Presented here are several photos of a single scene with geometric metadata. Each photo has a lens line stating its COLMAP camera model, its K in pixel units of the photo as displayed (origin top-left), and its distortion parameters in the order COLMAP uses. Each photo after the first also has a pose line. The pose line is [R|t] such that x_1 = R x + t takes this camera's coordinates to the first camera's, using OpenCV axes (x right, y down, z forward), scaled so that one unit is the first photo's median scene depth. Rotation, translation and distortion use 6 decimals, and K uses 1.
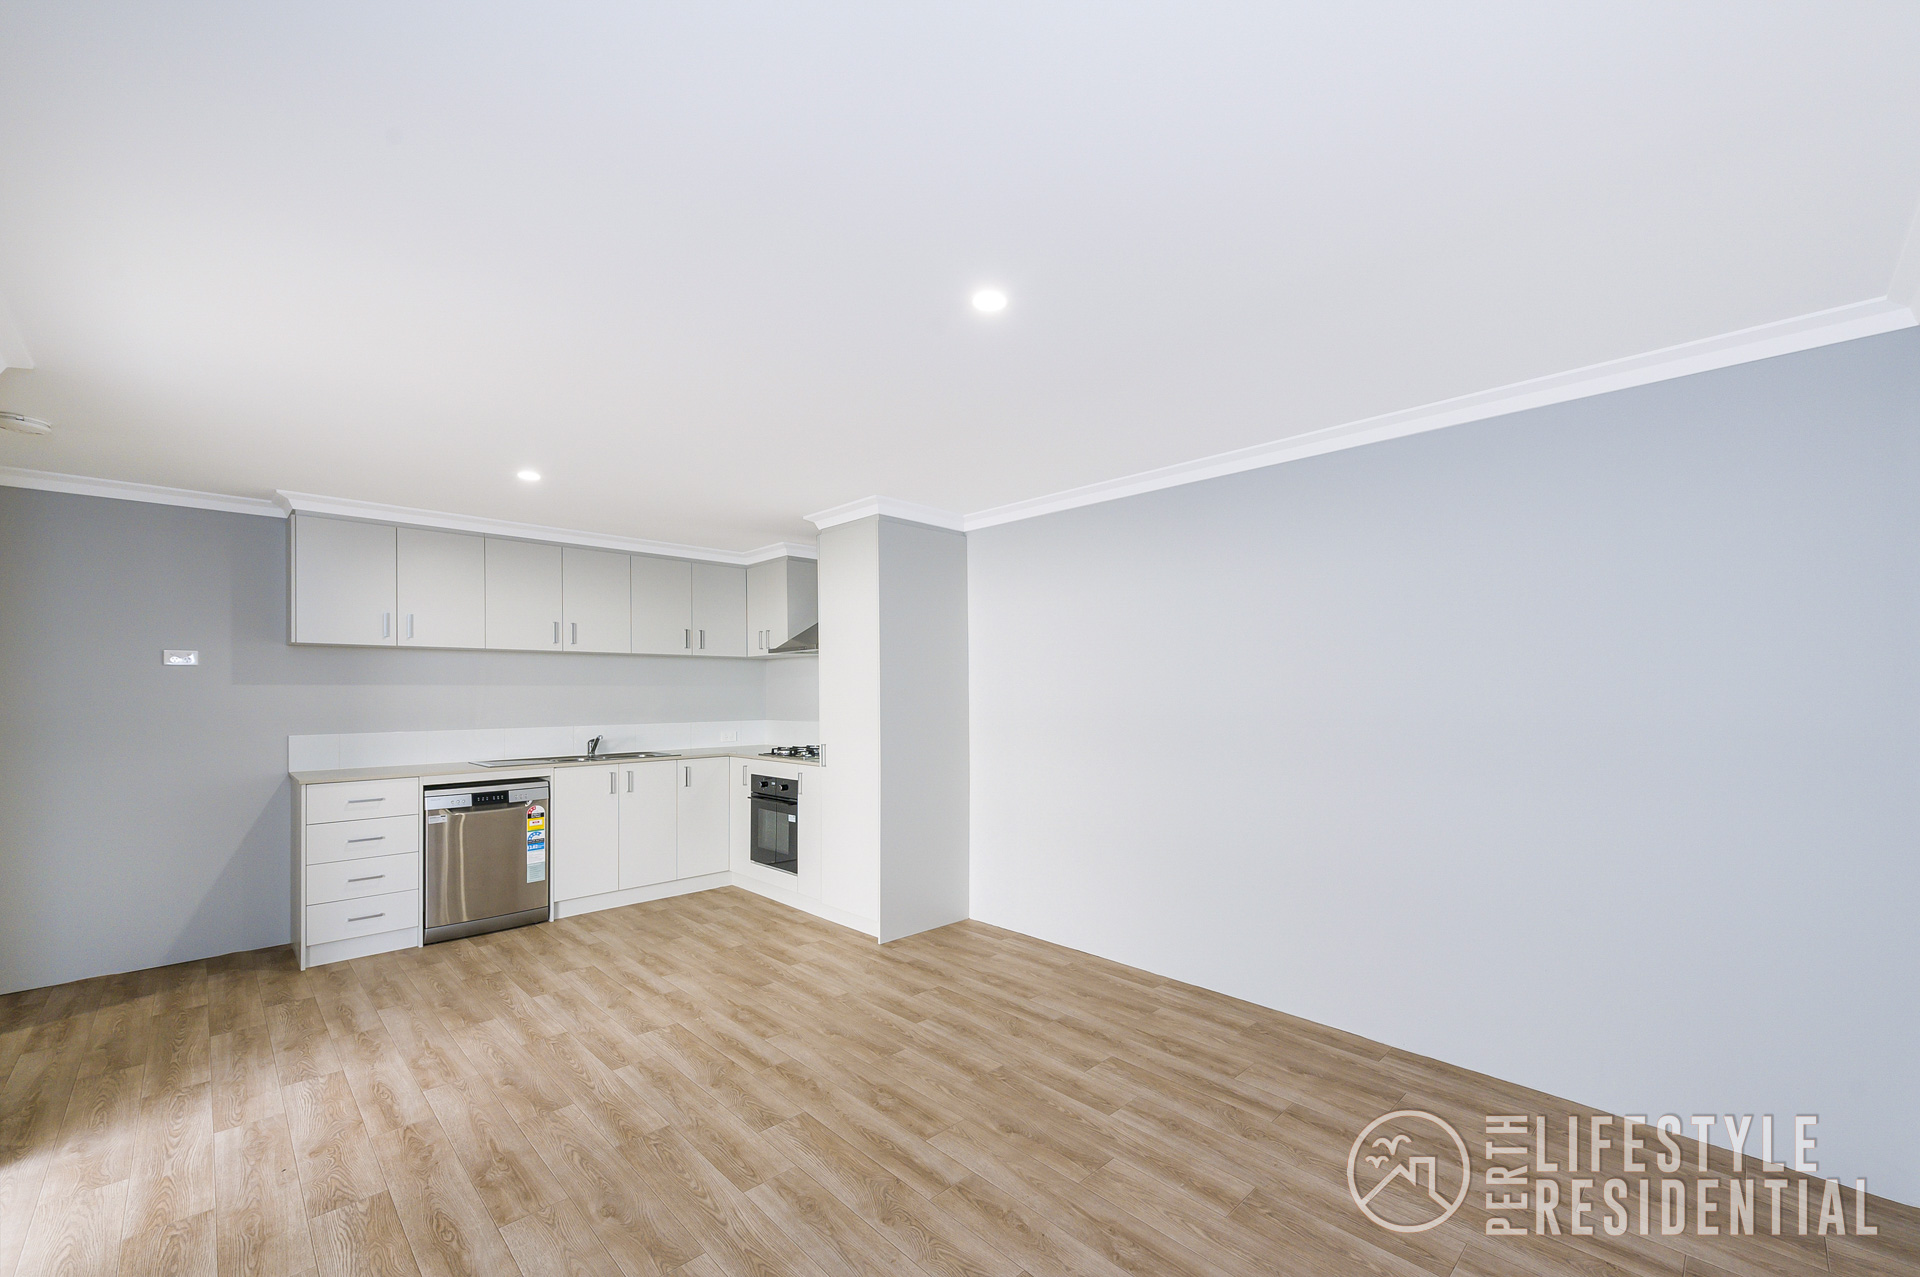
lens RADIAL K [[773.9, 0, 1050.8], [0, 773.9, 687.0], [0, 0, 1]] dist [0.007944, -0.002076]
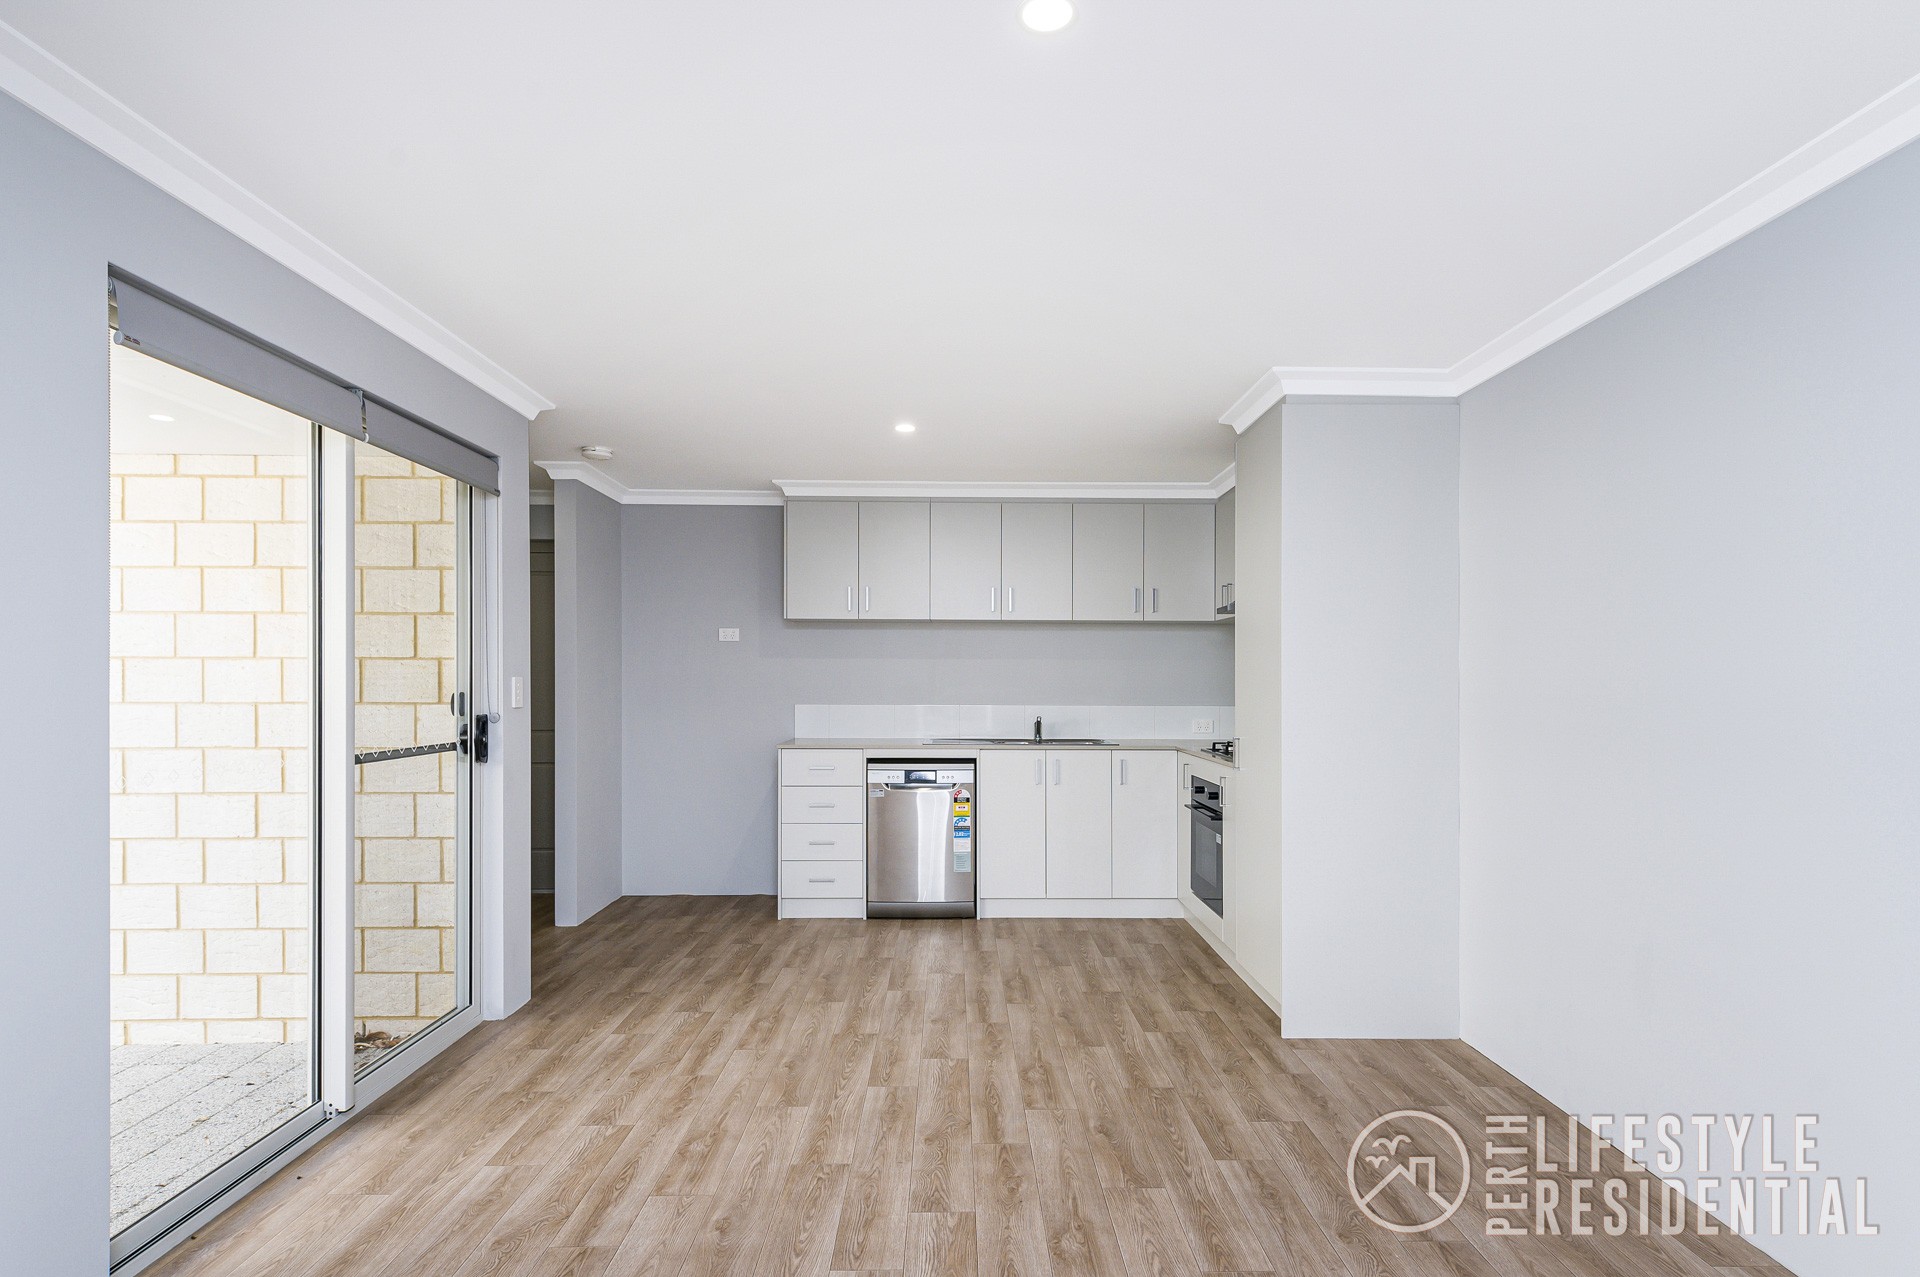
lens RADIAL K [[1026.2, 0, 979.8], [0, 1026.2, 684.5], [0, 0, 1]] dist [0.005179, -0.005531]
pose [[0.685143, 0.008126, -0.728363, 0.230913], [-0.002189, 0.999956, 0.009097, 0.018482], [0.728405, -0.004639, 0.685131, 0.190957]]
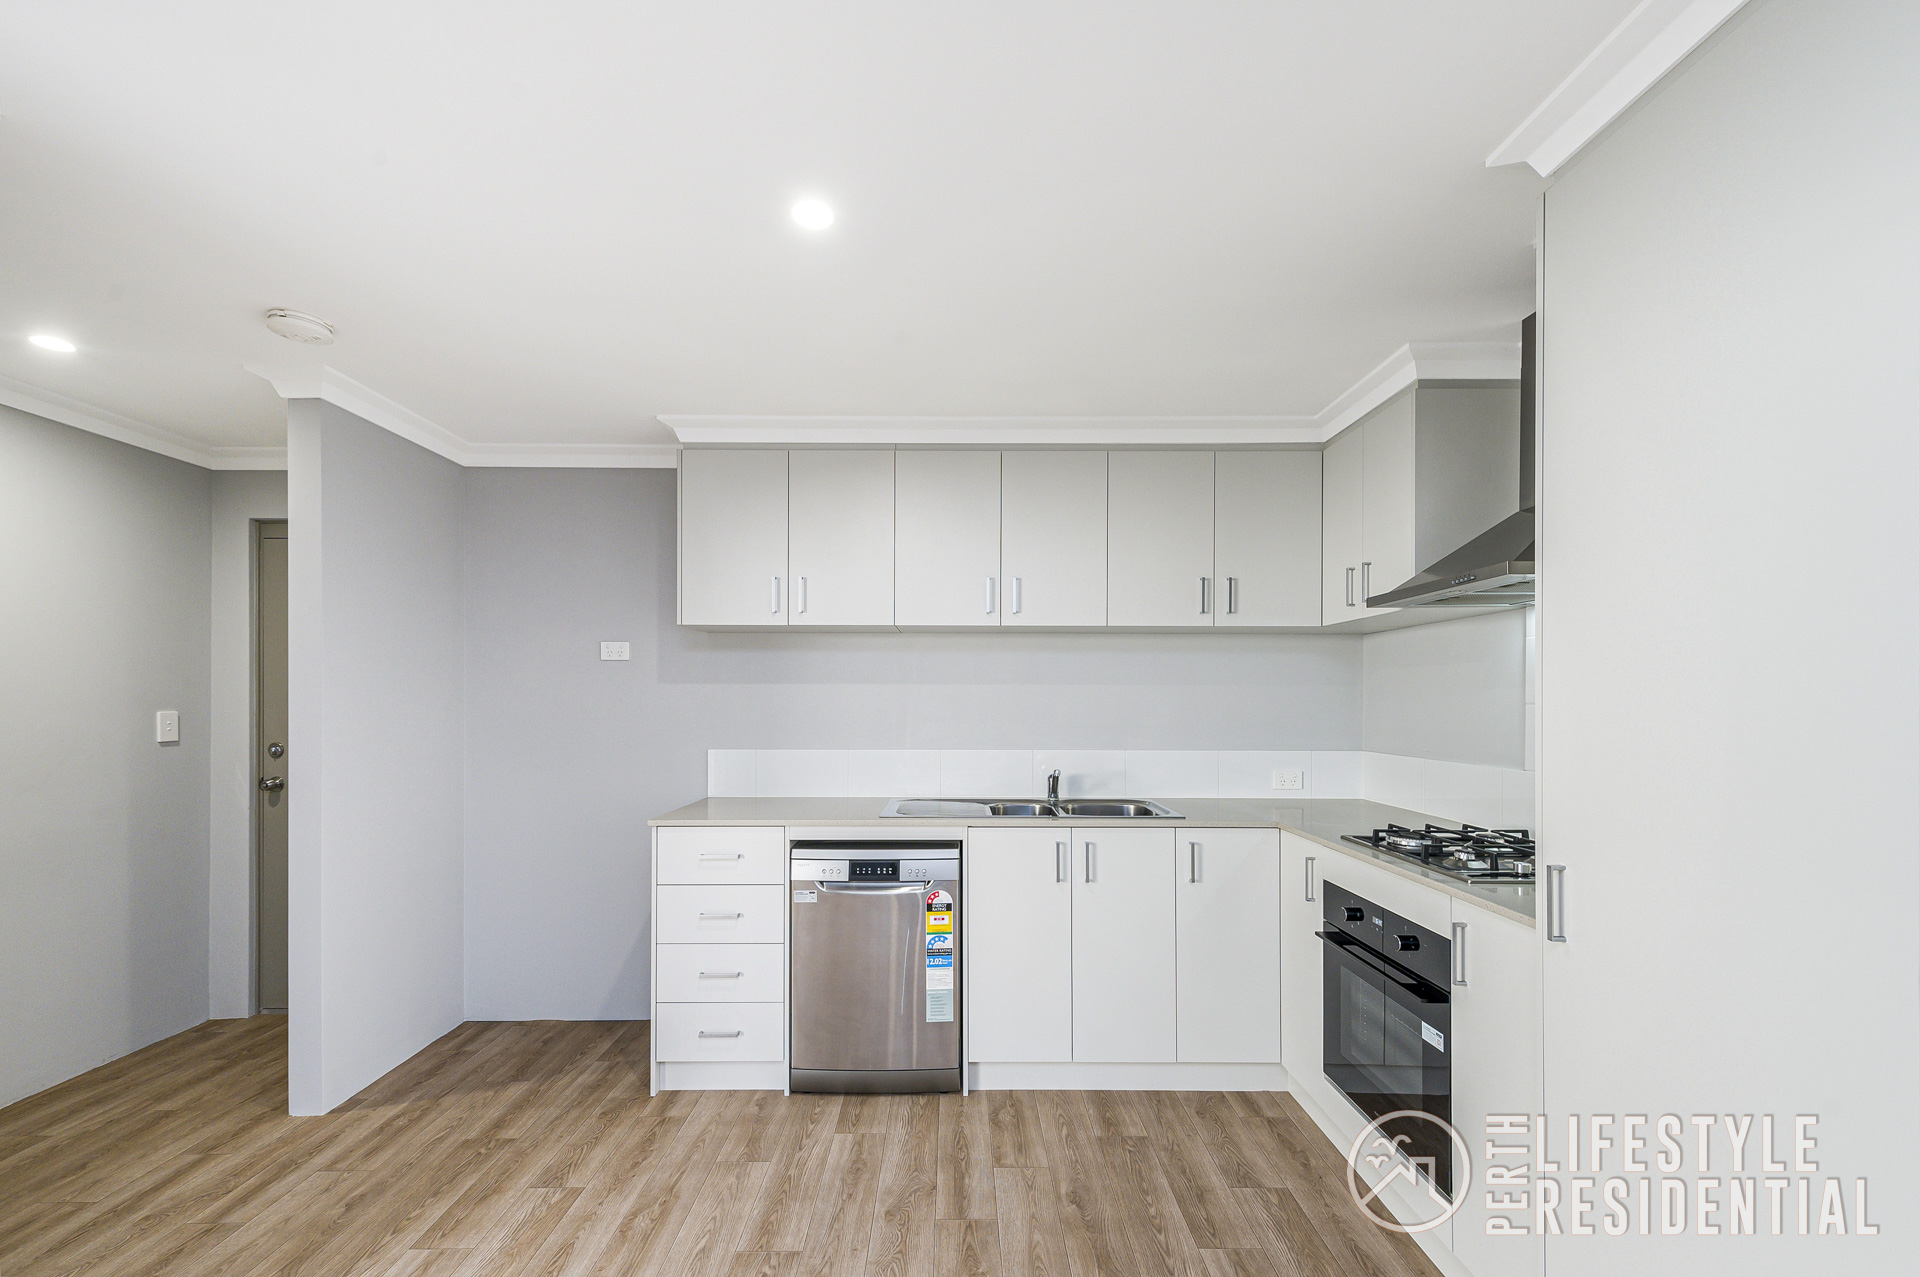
lens RADIAL K [[773.9, 0, 955.6], [0, 773.9, 693.8], [0, 0, 1]] dist [0.007944, -0.002076]
pose [[0.672087, 0.005589, -0.740451, -0.230735], [-0.001227, 0.999979, 0.006435, 0.002348], [0.740471, -0.003416, 0.672080, 0.627117]]
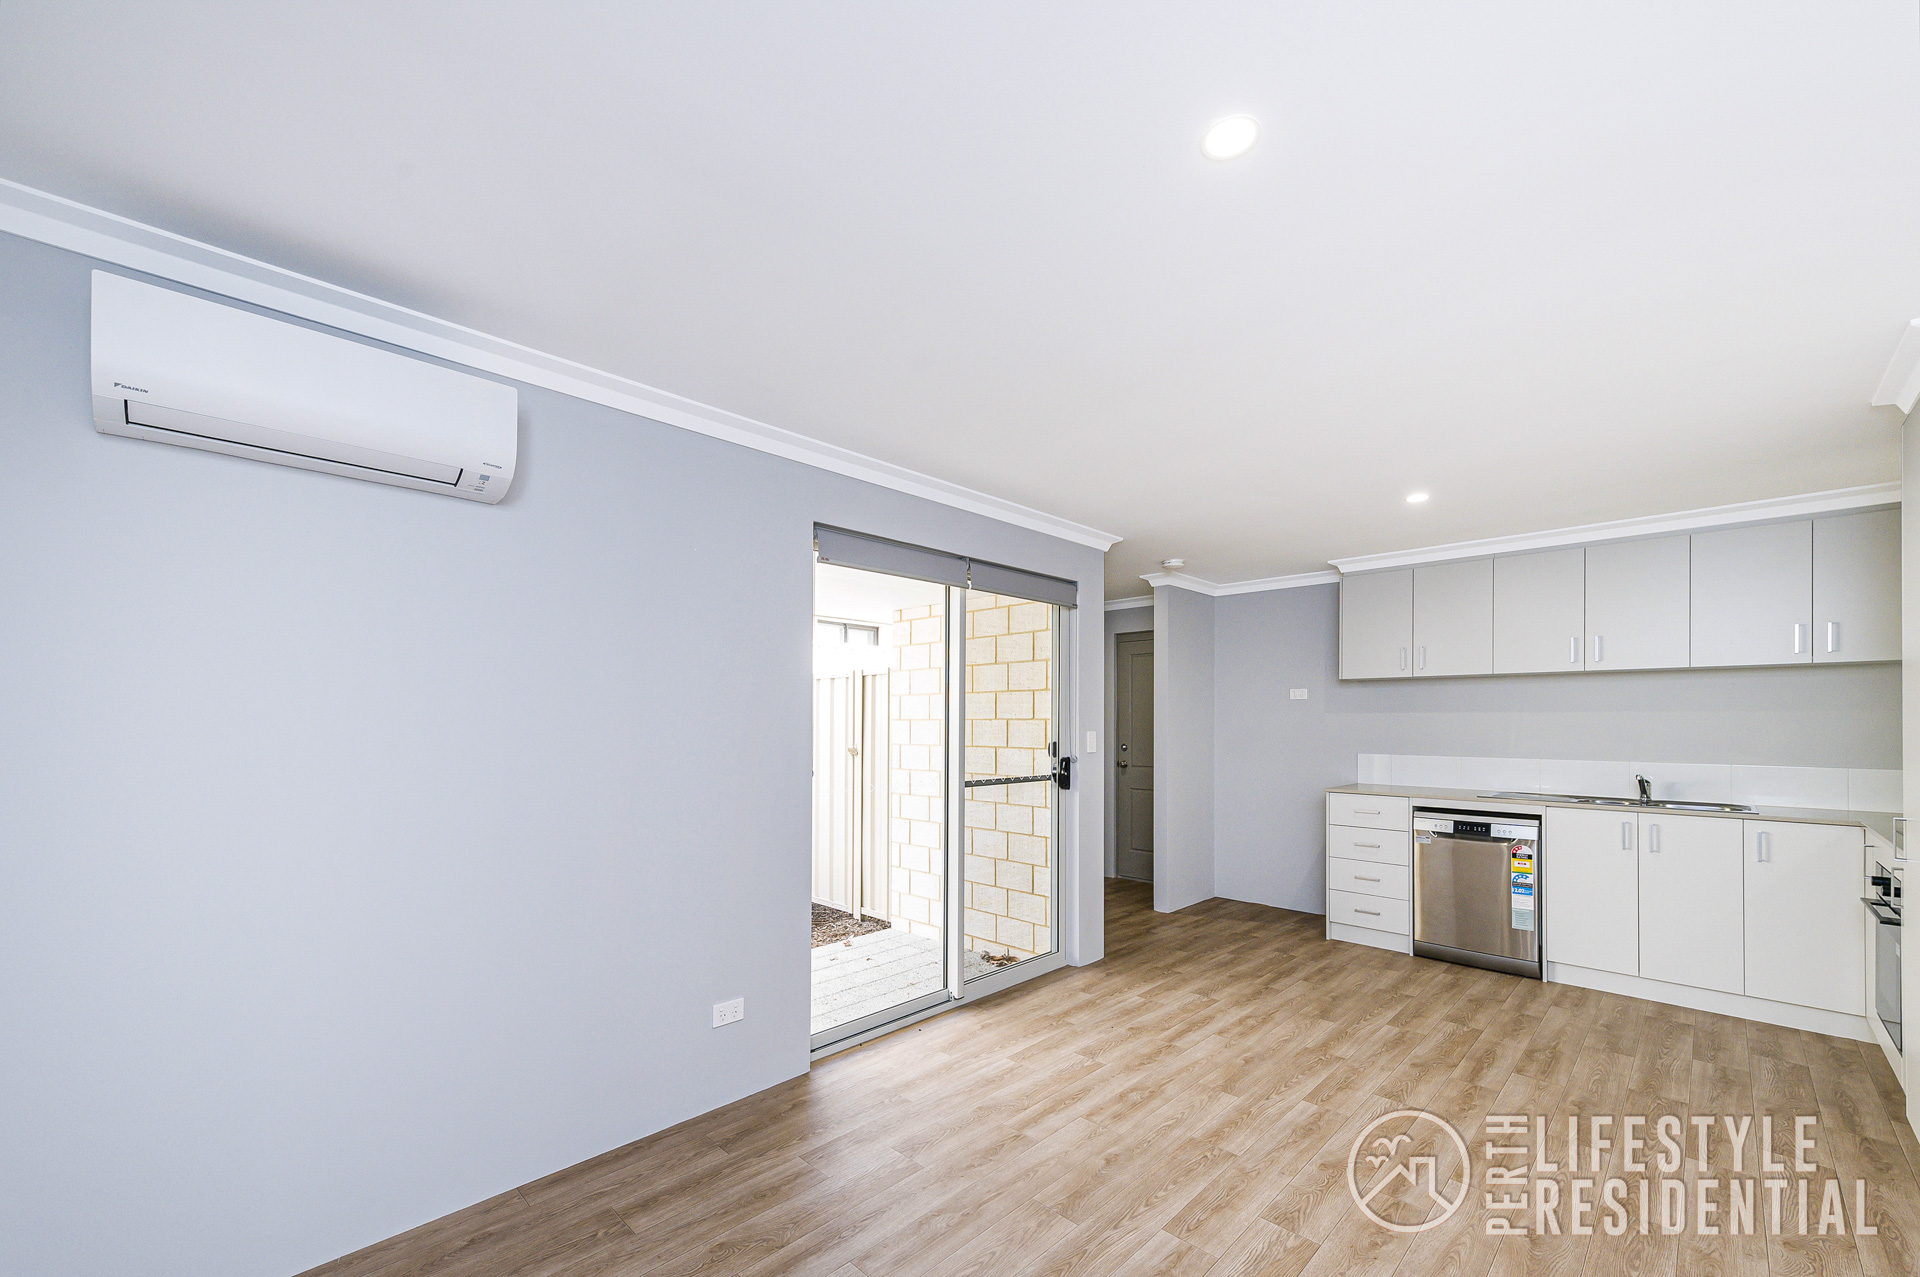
lens RADIAL K [[773.9, 0, 927.6], [0, 773.9, 717.0], [0, 0, 1]] dist [0.007944, -0.002076]
pose [[-0.068337, -0.002965, -0.997658, 0.290719], [0.000528, 0.999995, -0.003008, 0.005213], [0.997662, -0.000732, -0.068335, 0.373607]]
